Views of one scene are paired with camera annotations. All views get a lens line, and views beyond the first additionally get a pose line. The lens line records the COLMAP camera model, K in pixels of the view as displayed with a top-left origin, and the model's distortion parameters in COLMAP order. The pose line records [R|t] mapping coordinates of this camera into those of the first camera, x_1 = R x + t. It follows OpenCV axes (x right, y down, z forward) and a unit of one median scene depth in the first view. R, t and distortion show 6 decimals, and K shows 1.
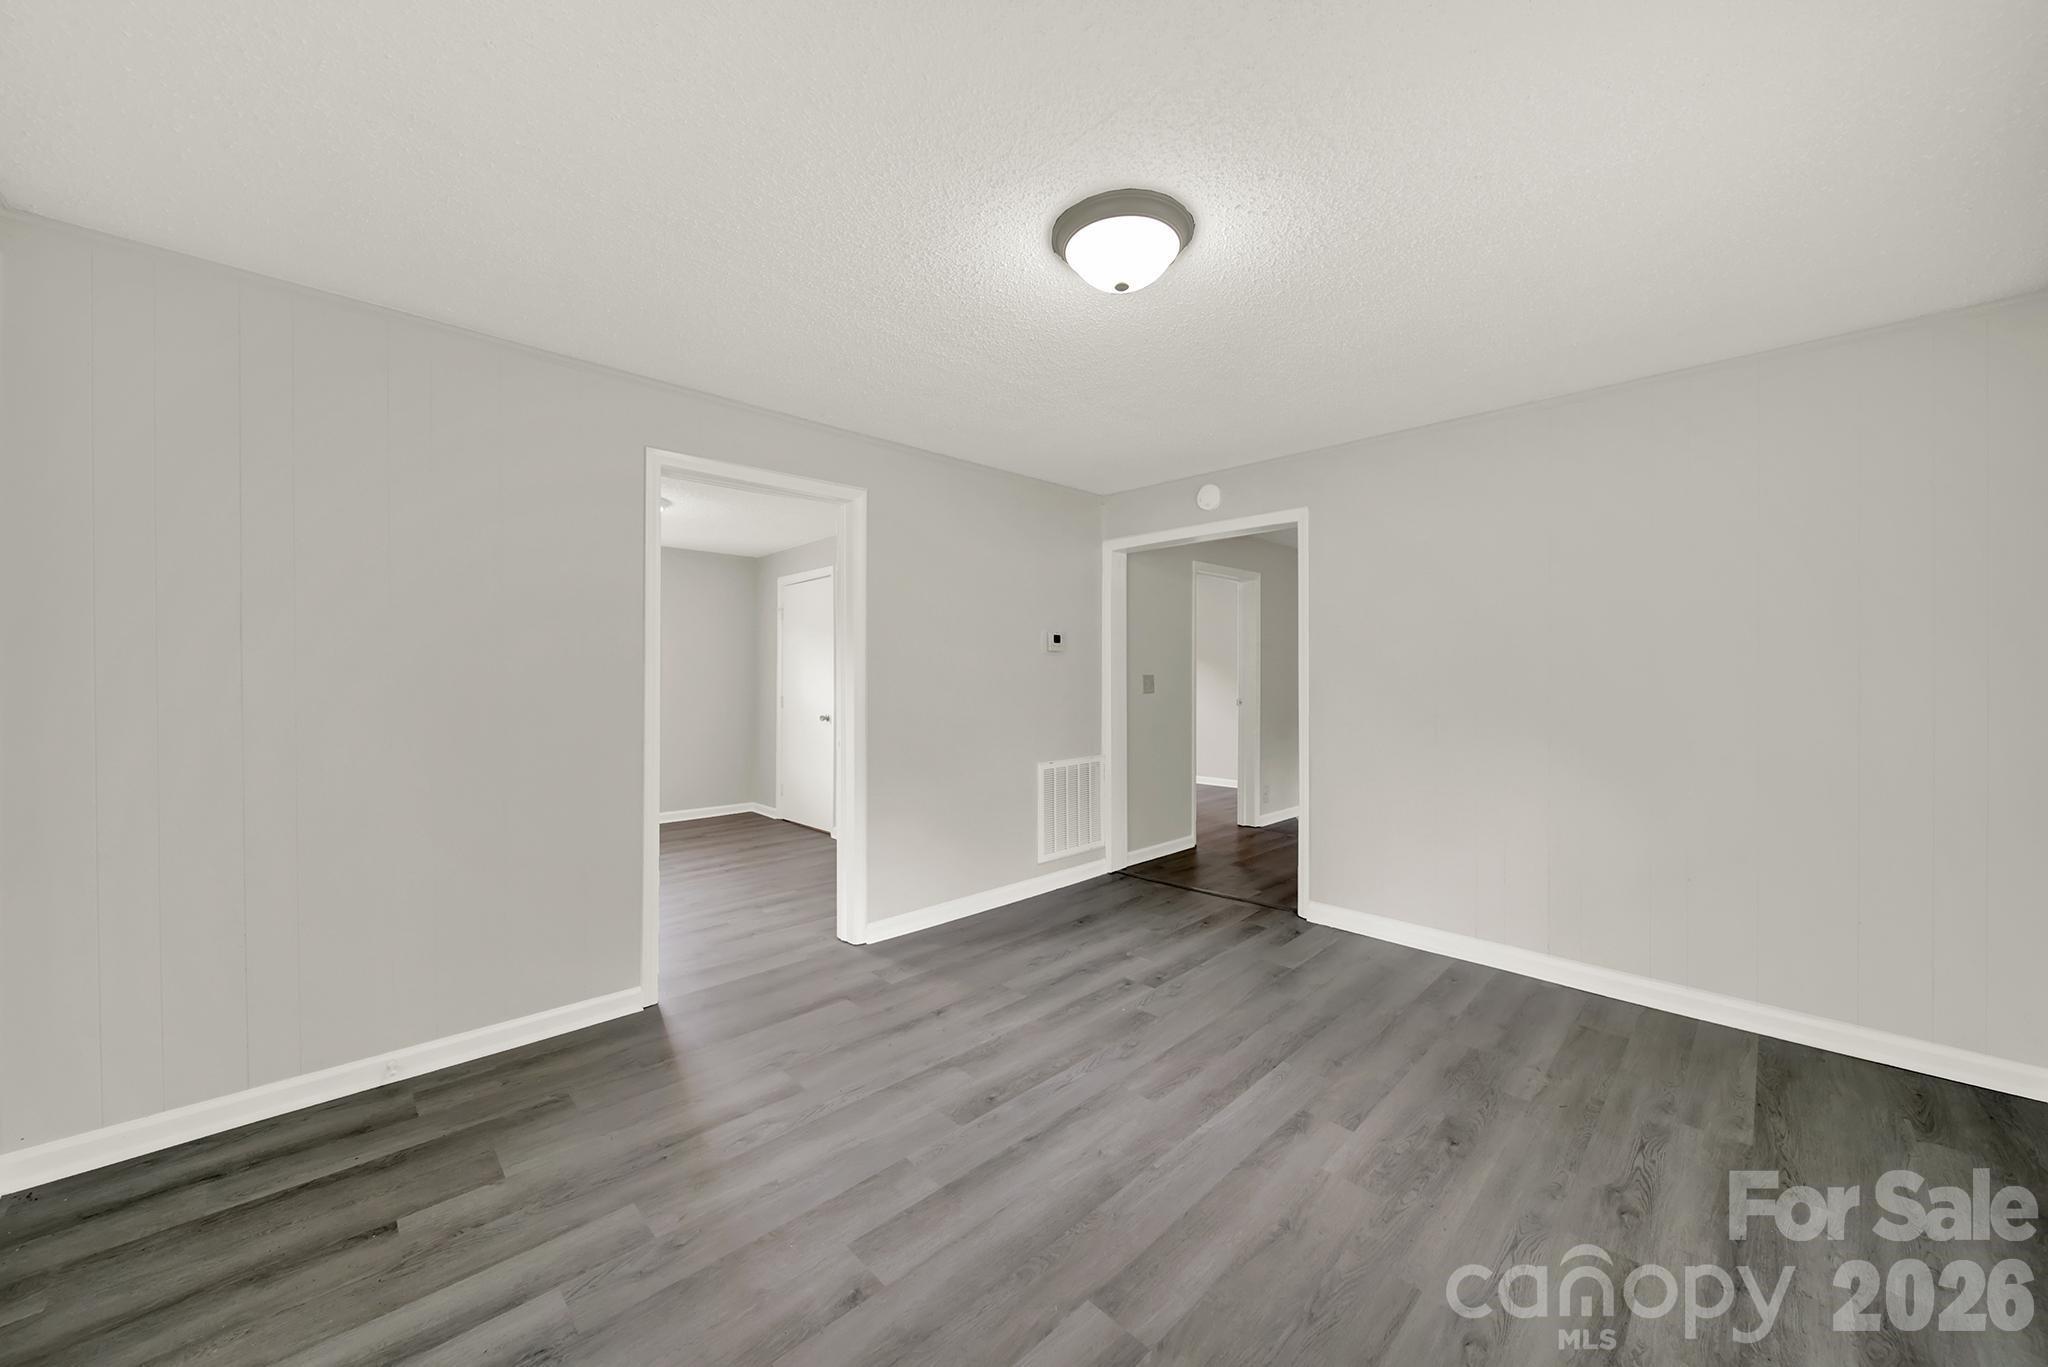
lens RADIAL K [[729.4, 0, 1003.2], [0, 729.4, 685.5], [0, 0, 1]] dist [-0.000723, -0.001075]
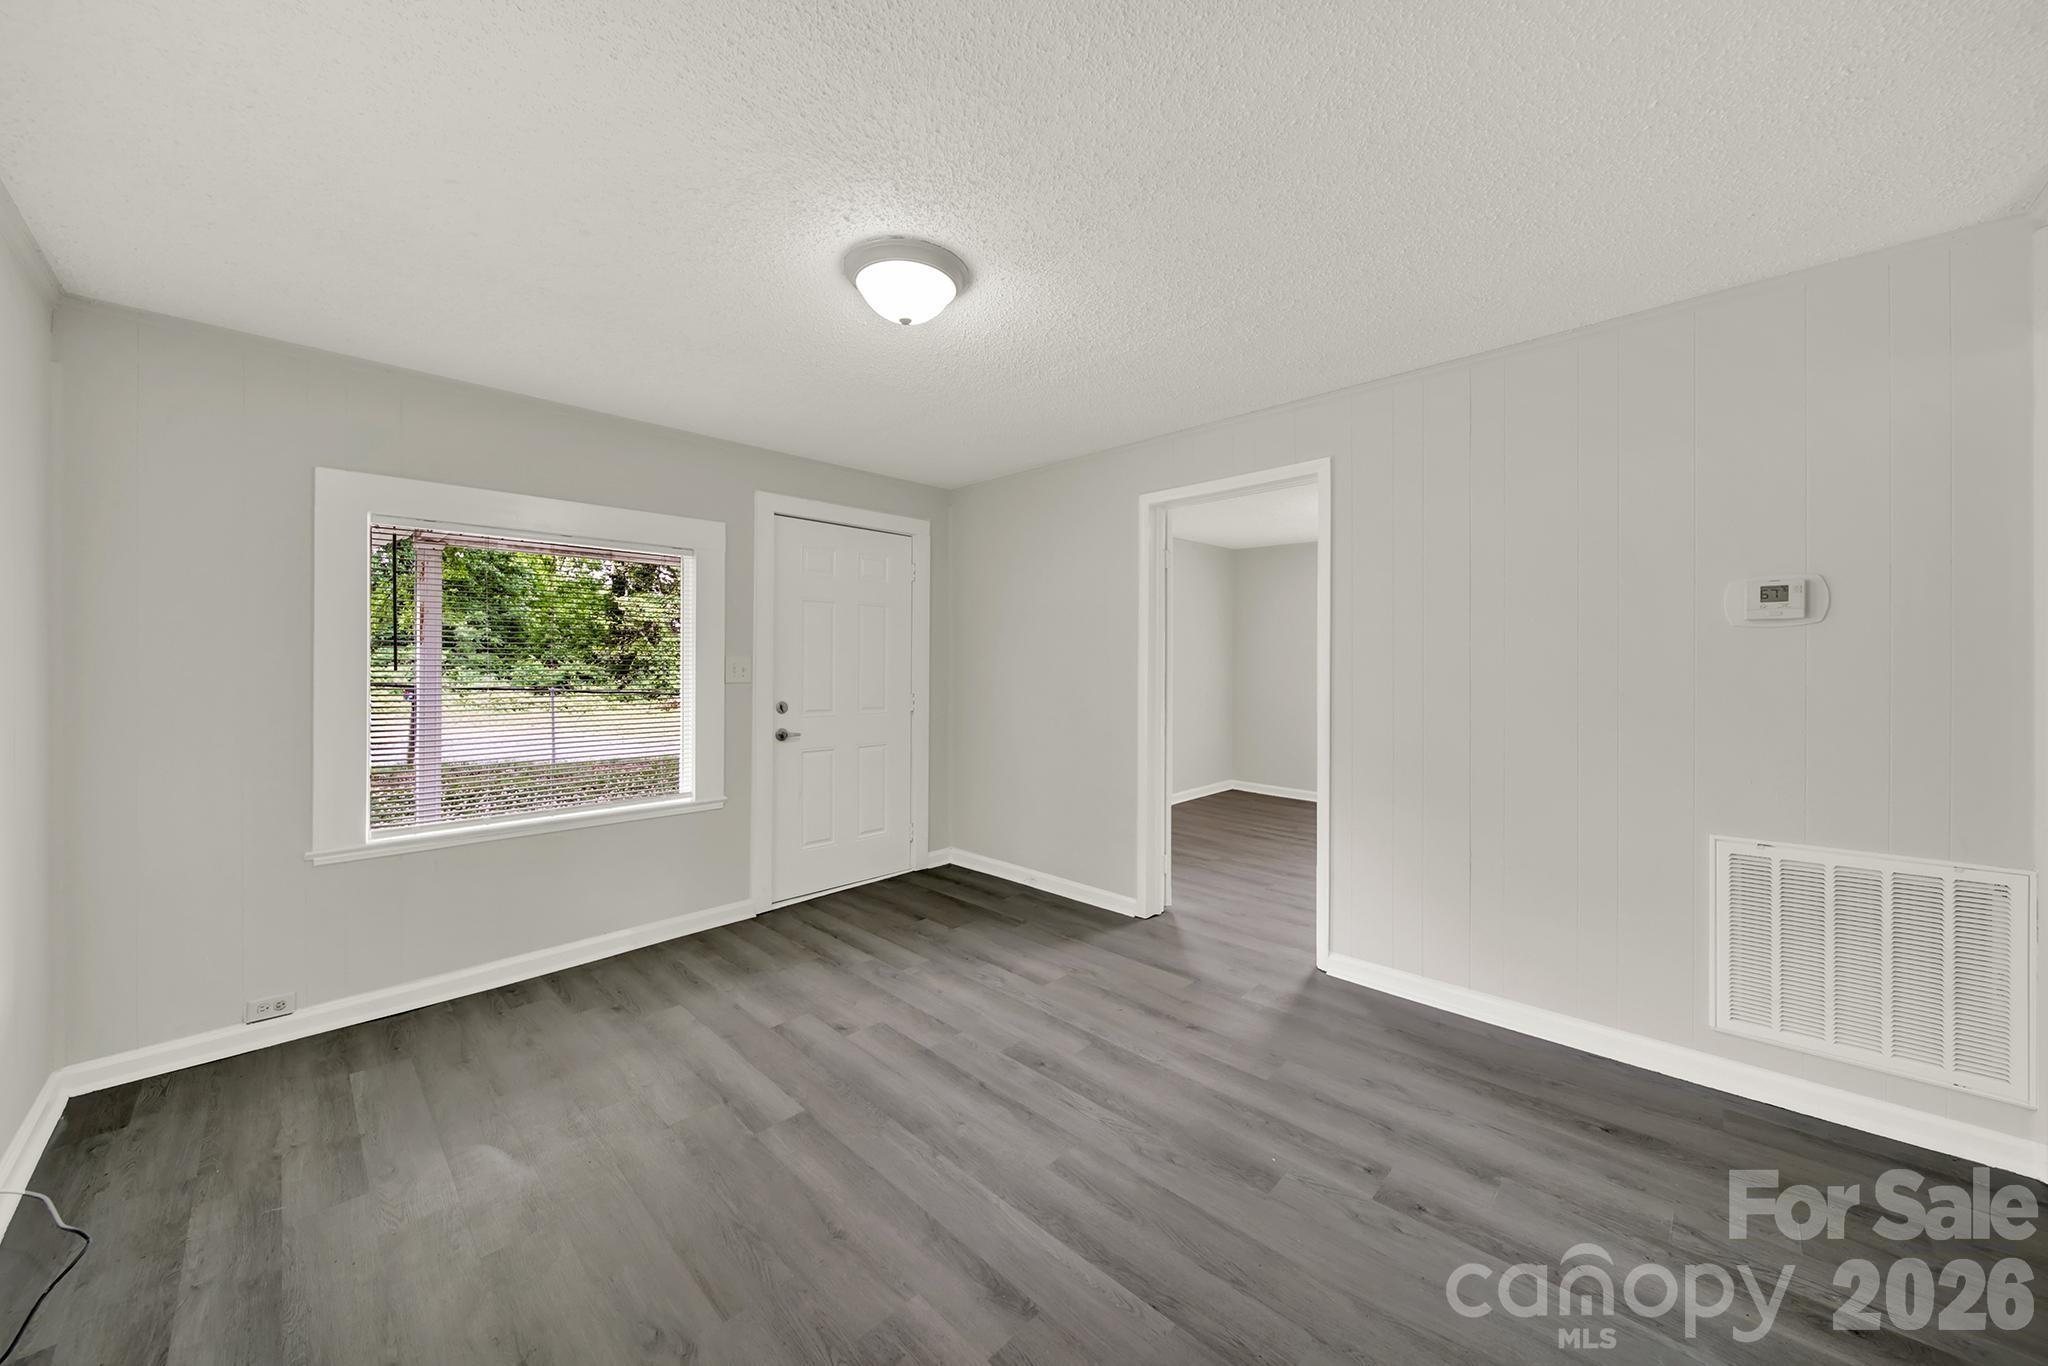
lens RADIAL K [[729.4, 0, 1022.9], [0, 729.4, 675.0], [0, 0, 1]] dist [-0.000723, -0.001075]
pose [[0.039710, 0.012261, -0.999136, 0.535875], [-0.009724, 0.999882, 0.011883, -0.010738], [0.999164, 0.009244, 0.039824, 0.470436]]
